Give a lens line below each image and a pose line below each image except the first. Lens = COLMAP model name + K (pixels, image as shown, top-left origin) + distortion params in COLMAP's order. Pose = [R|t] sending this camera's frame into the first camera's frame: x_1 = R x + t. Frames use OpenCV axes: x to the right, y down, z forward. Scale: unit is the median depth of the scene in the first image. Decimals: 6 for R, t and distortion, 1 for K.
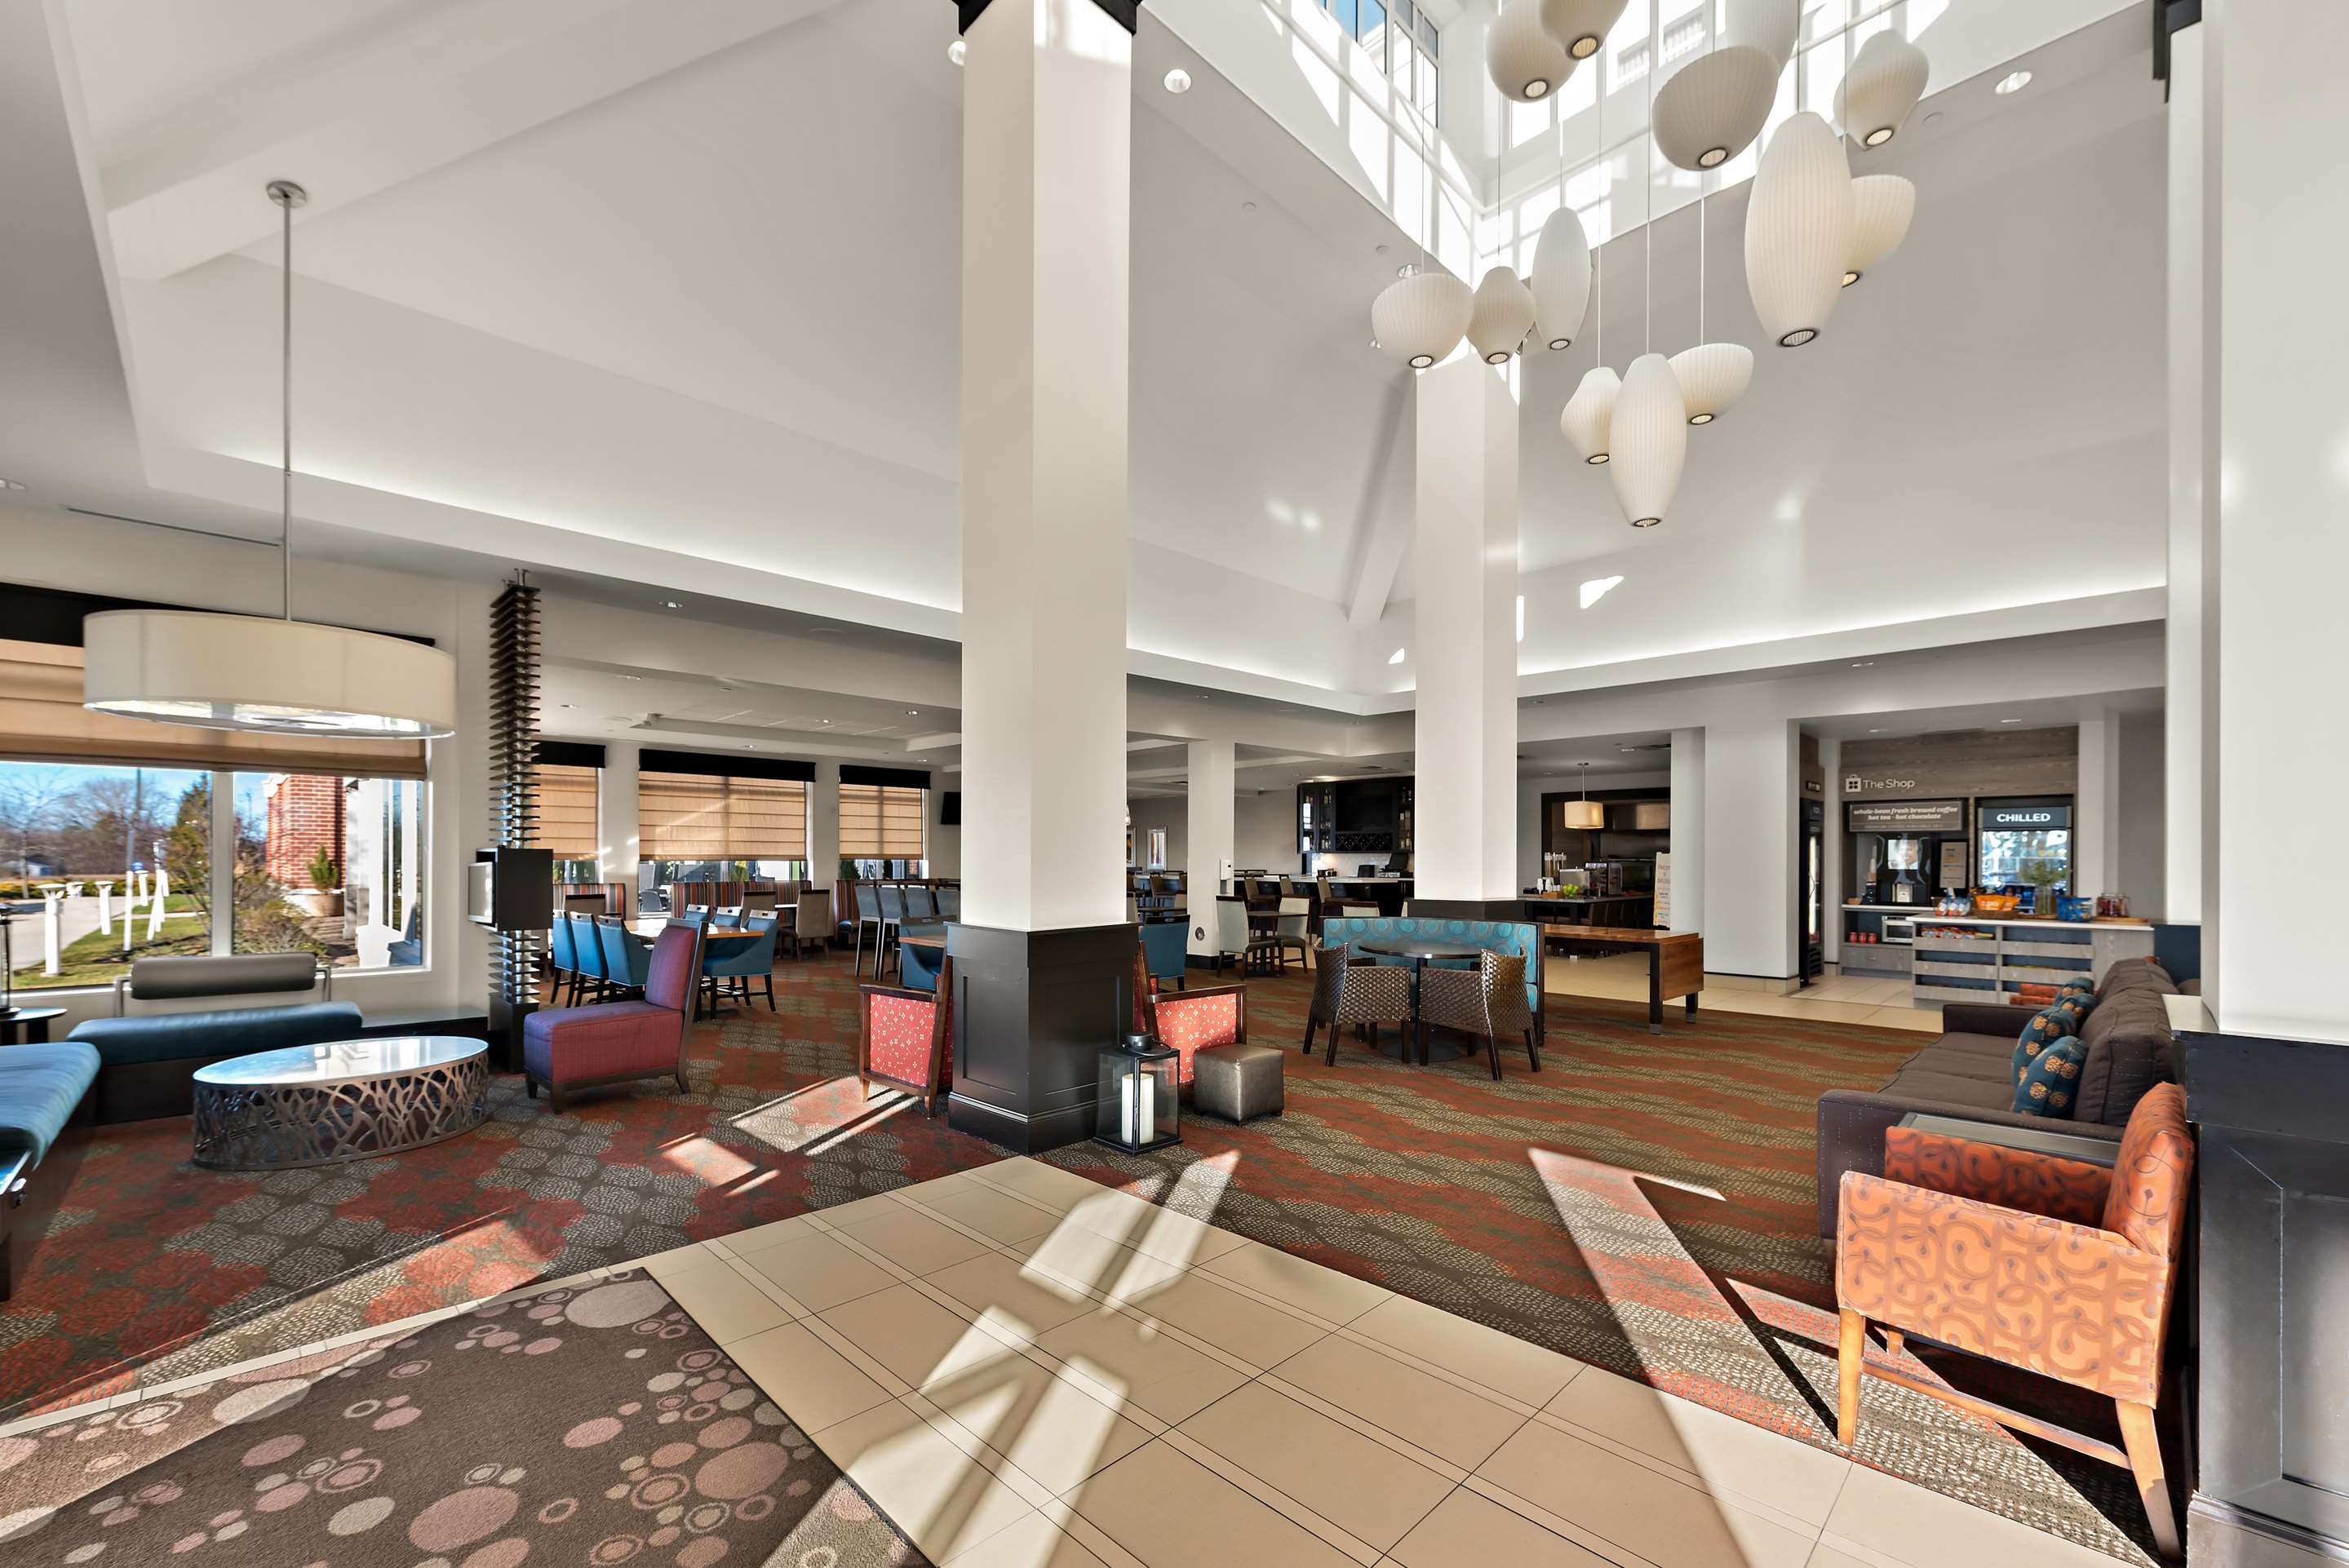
lens RADIAL K [[947.9, 0, 1177.0], [0, 947.9, 863.5], [0, 0, 1]] dist [0.000372, 0.000020]
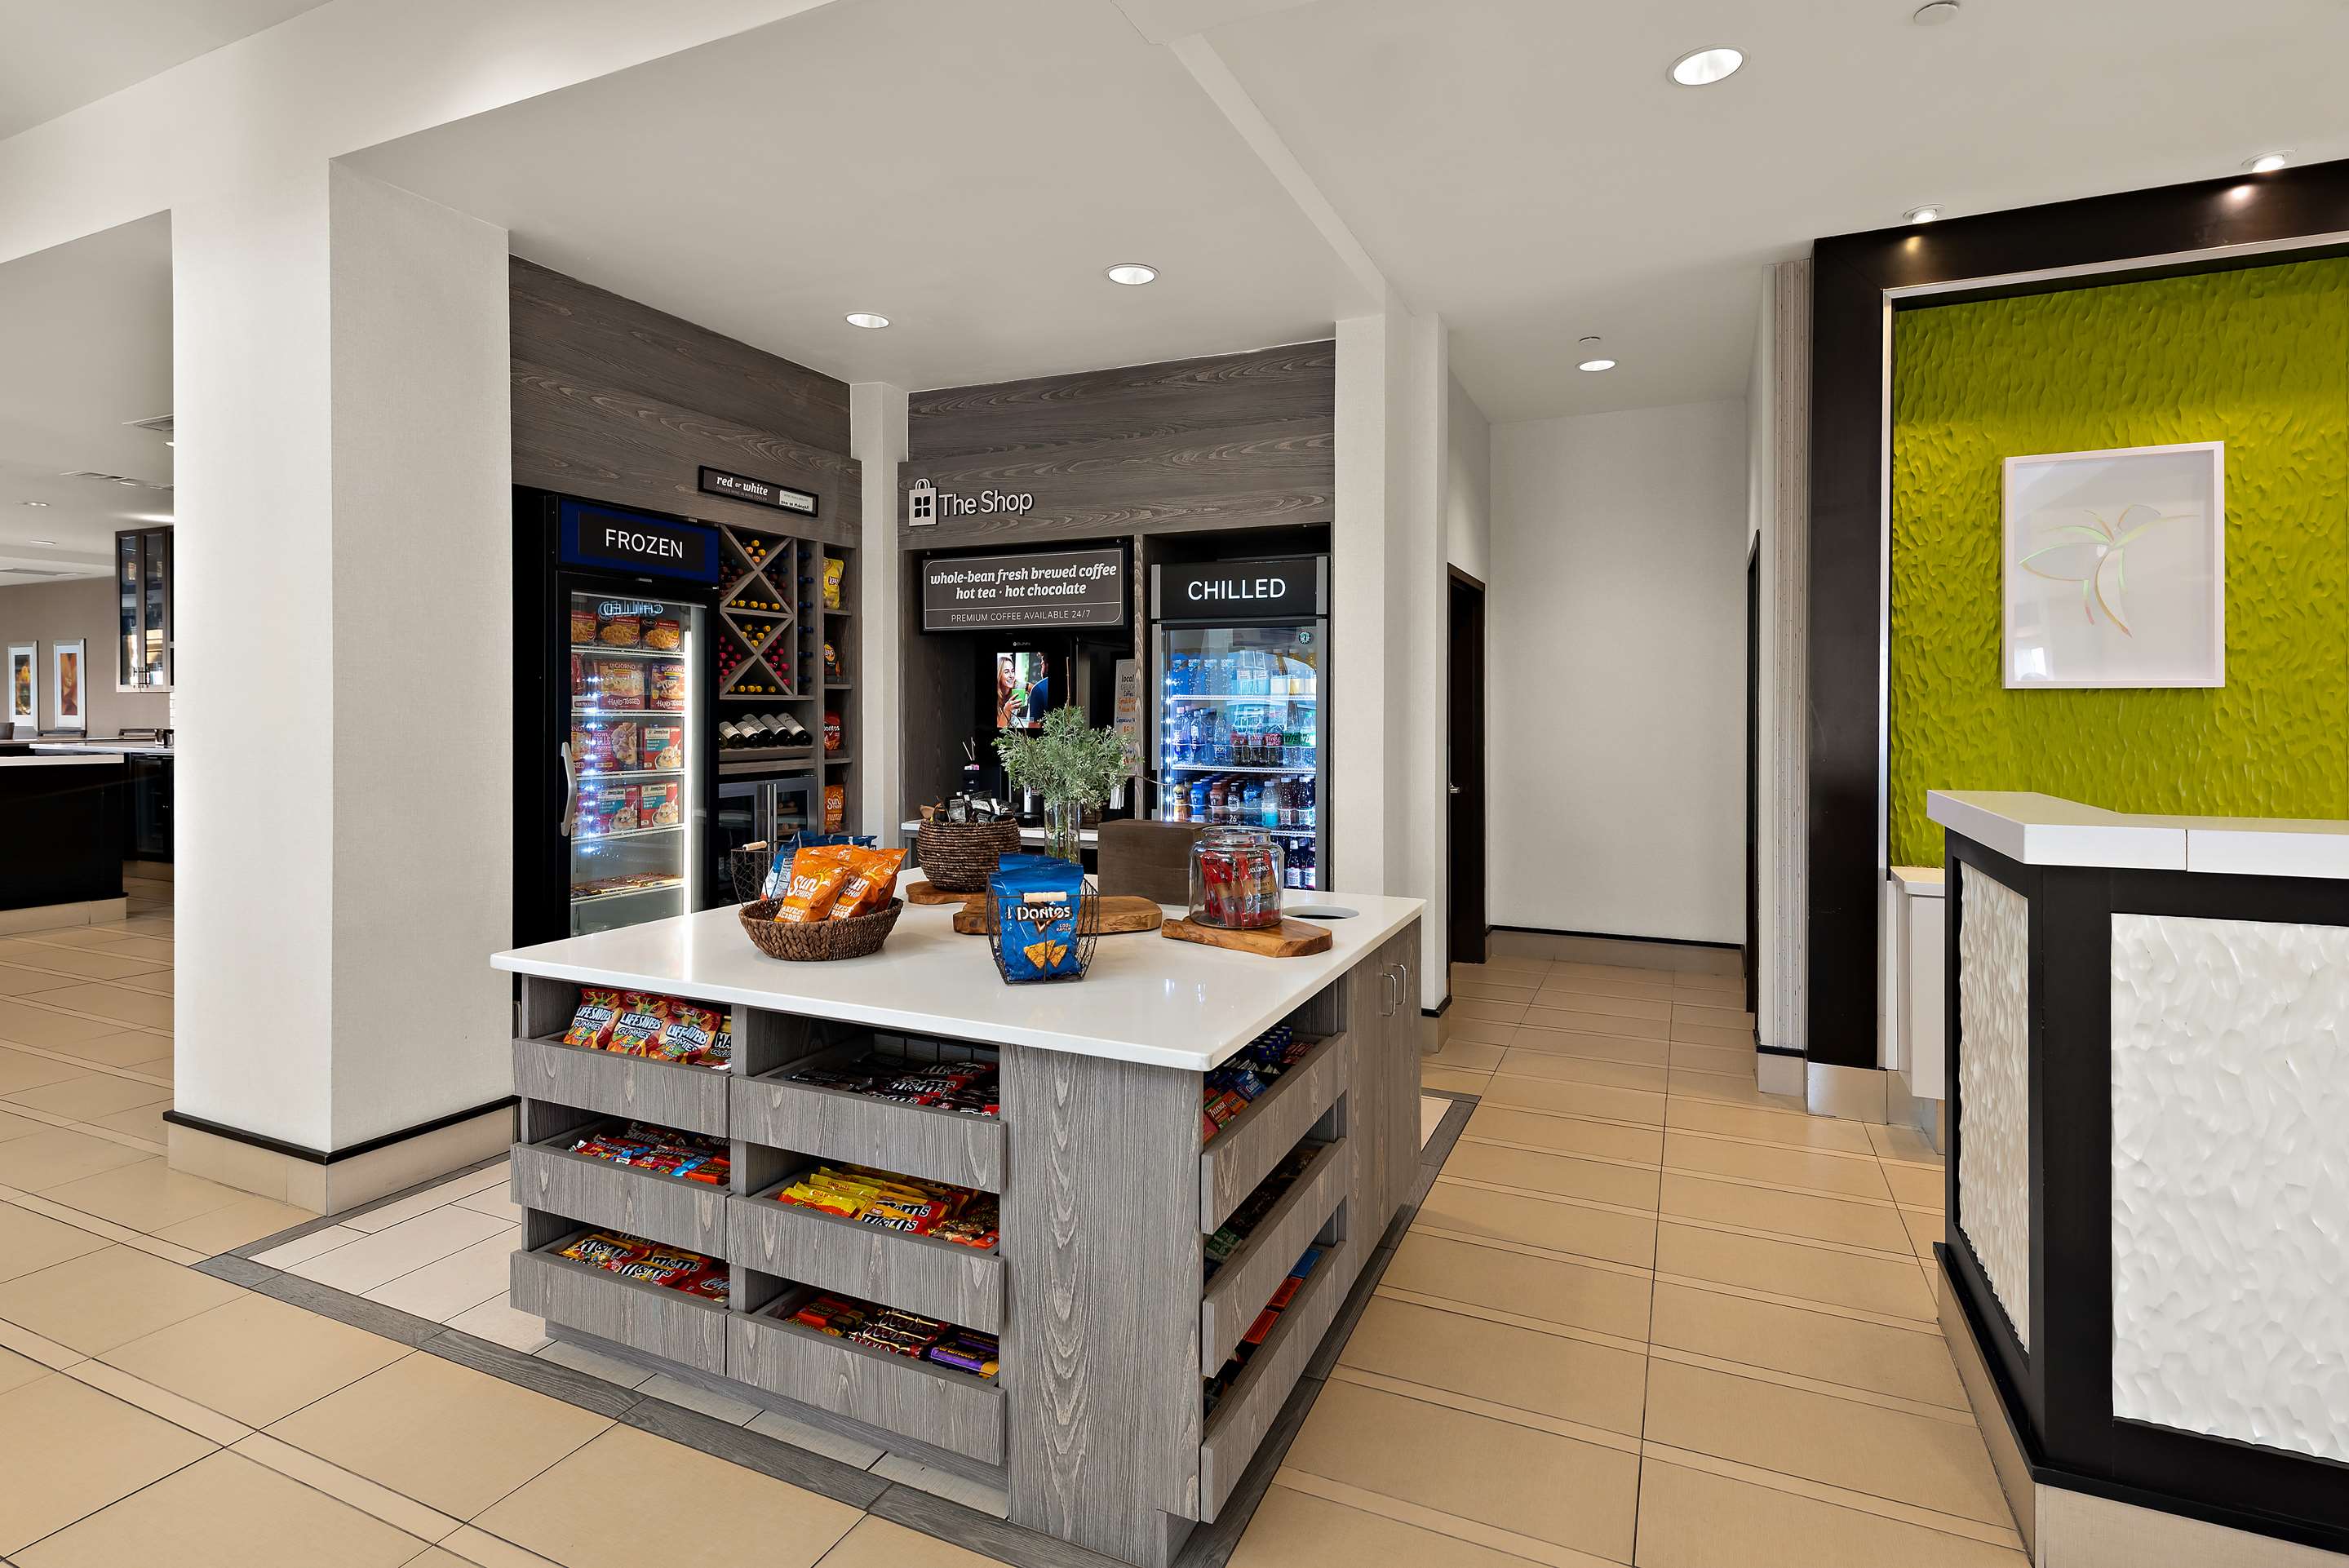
lens RADIAL K [[1125.3, 0, 1183.3], [0, 1125.3, 715.7], [0, 0, 1]] dist [0.001920, -0.000720]
pose [[0.933343, -0.002212, 0.358979, 0.684558], [0.001703, 0.999997, 0.001735, 0.000012], [-0.358982, -0.001008, 0.933344, 0.572489]]
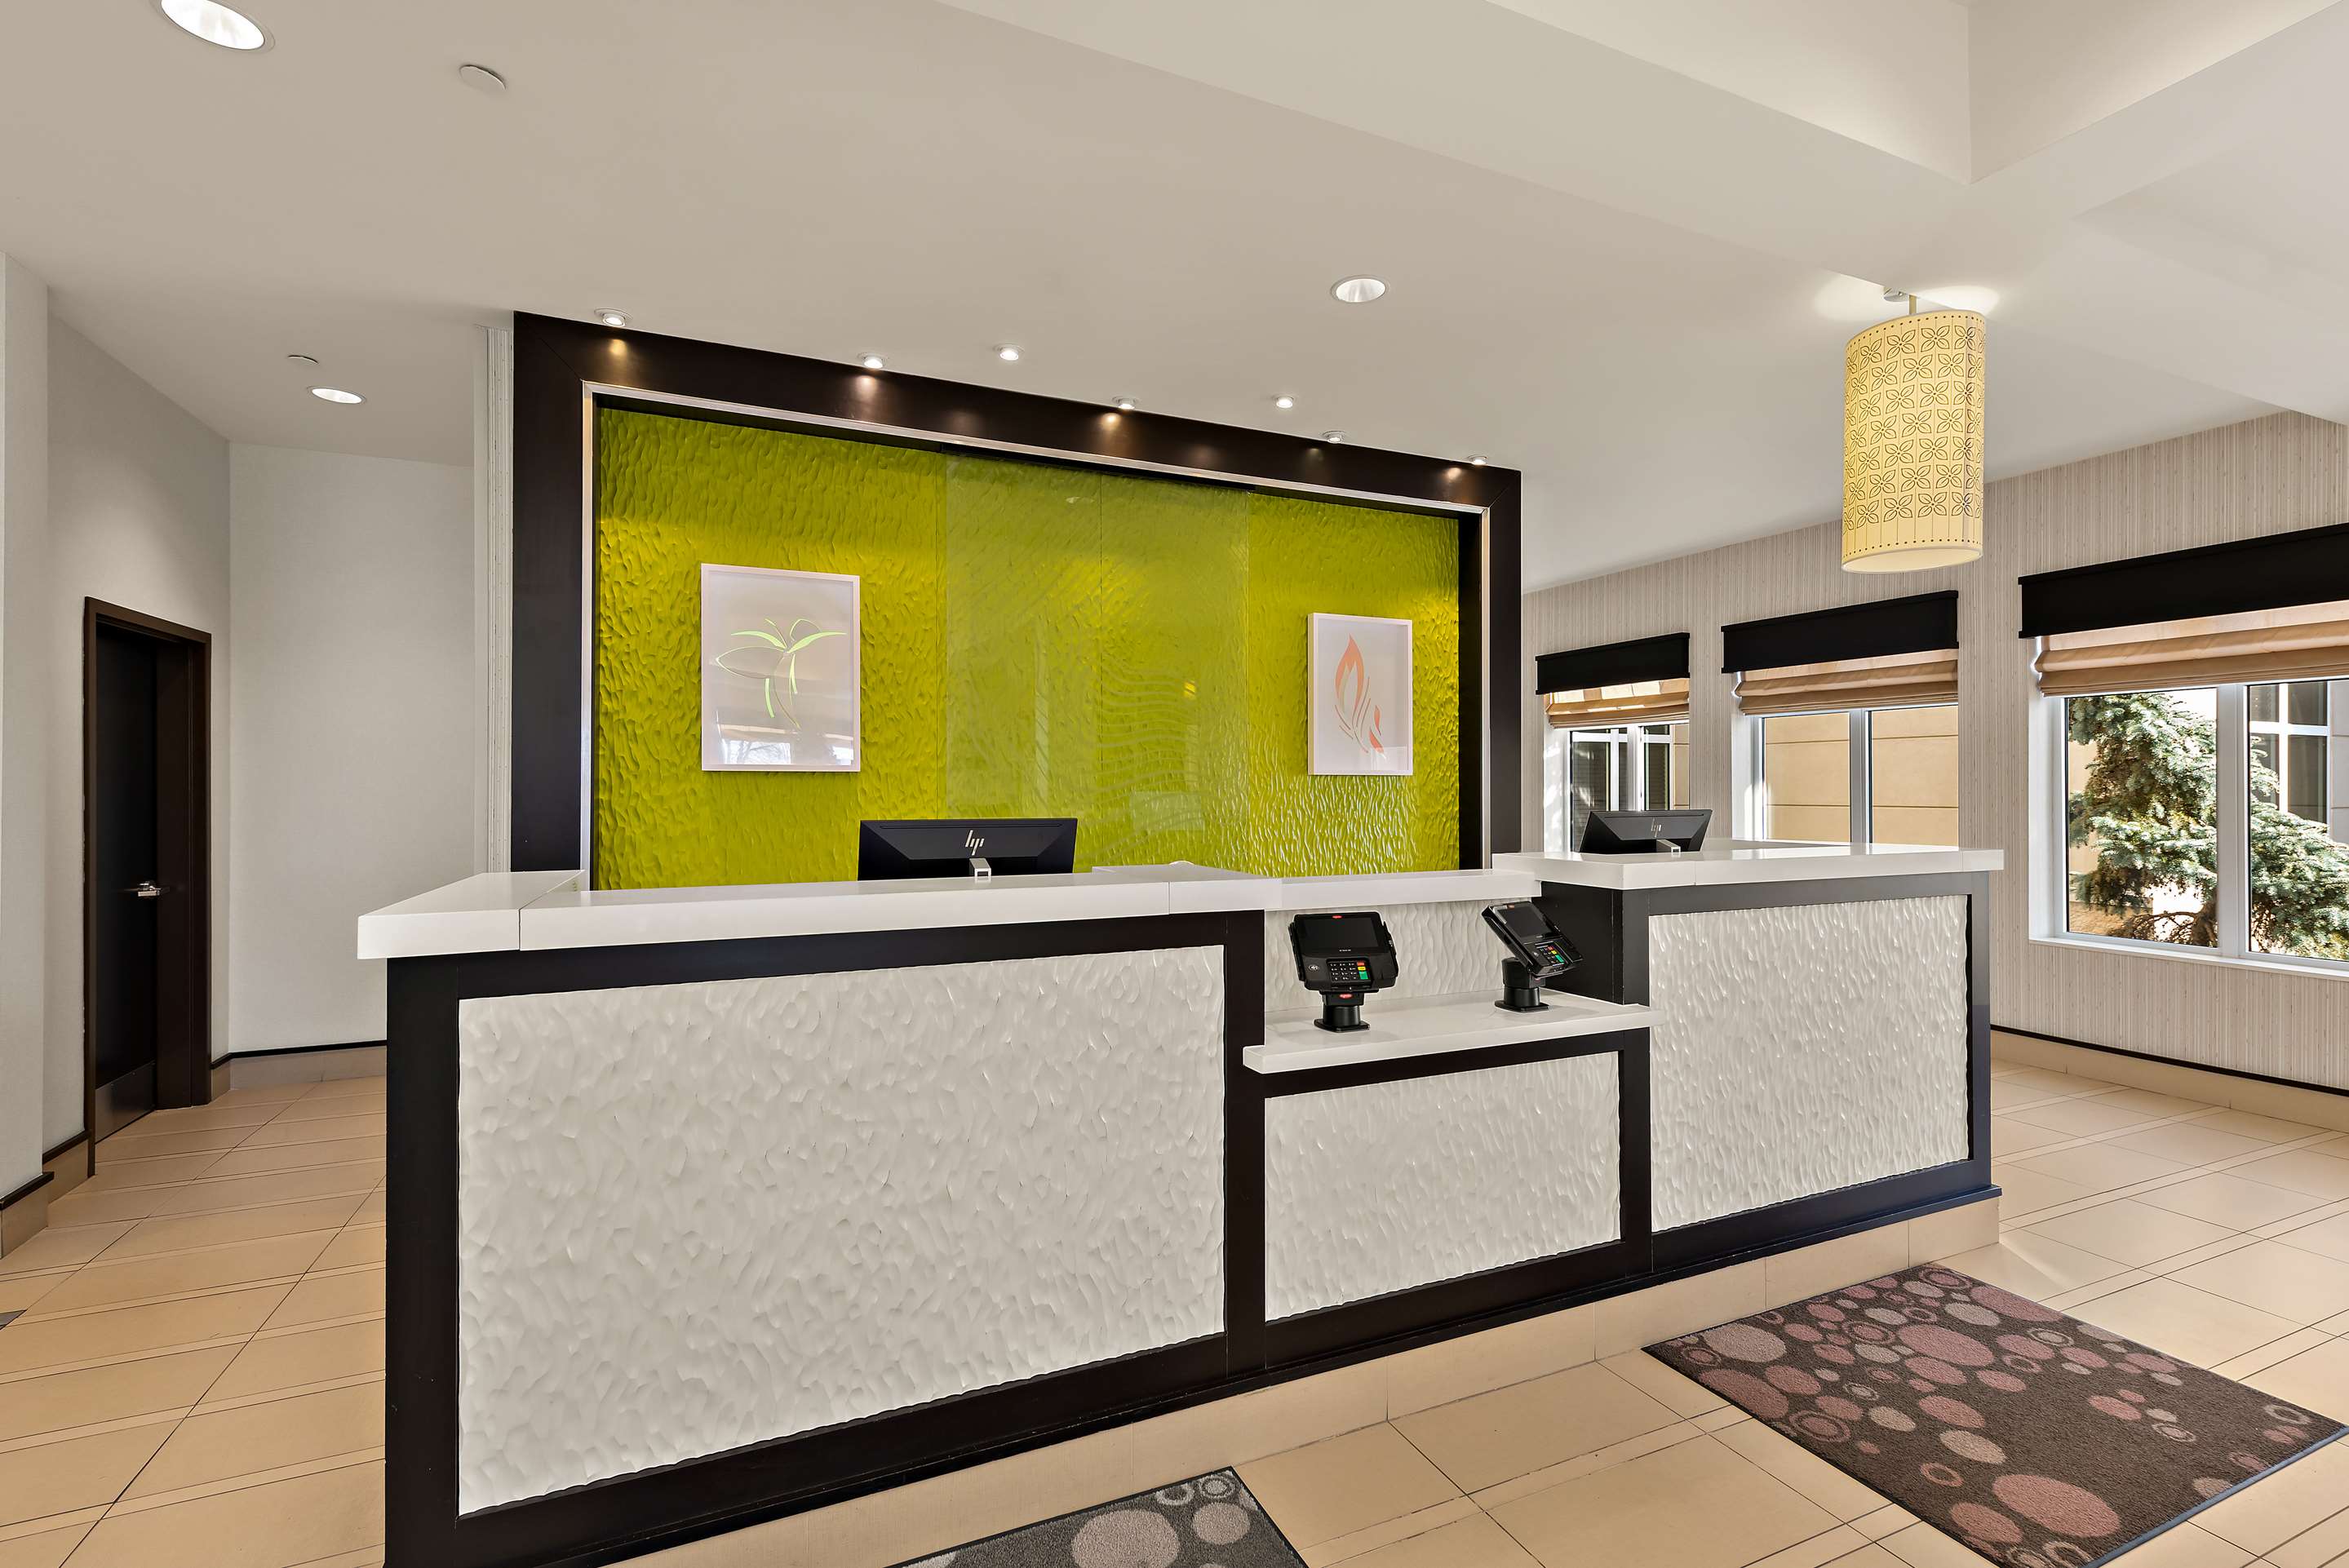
lens RADIAL K [[1038.0, 0, 1174.5], [0, 1038.0, 784.0], [0, 0, 1]] dist [0.016036, -0.000575]
pose [[0.358686, 0.002180, 0.933456, 0.769265], [0.003699, 0.999986, -0.003756, -0.000720], [-0.933451, 0.004800, 0.358672, 0.526185]]
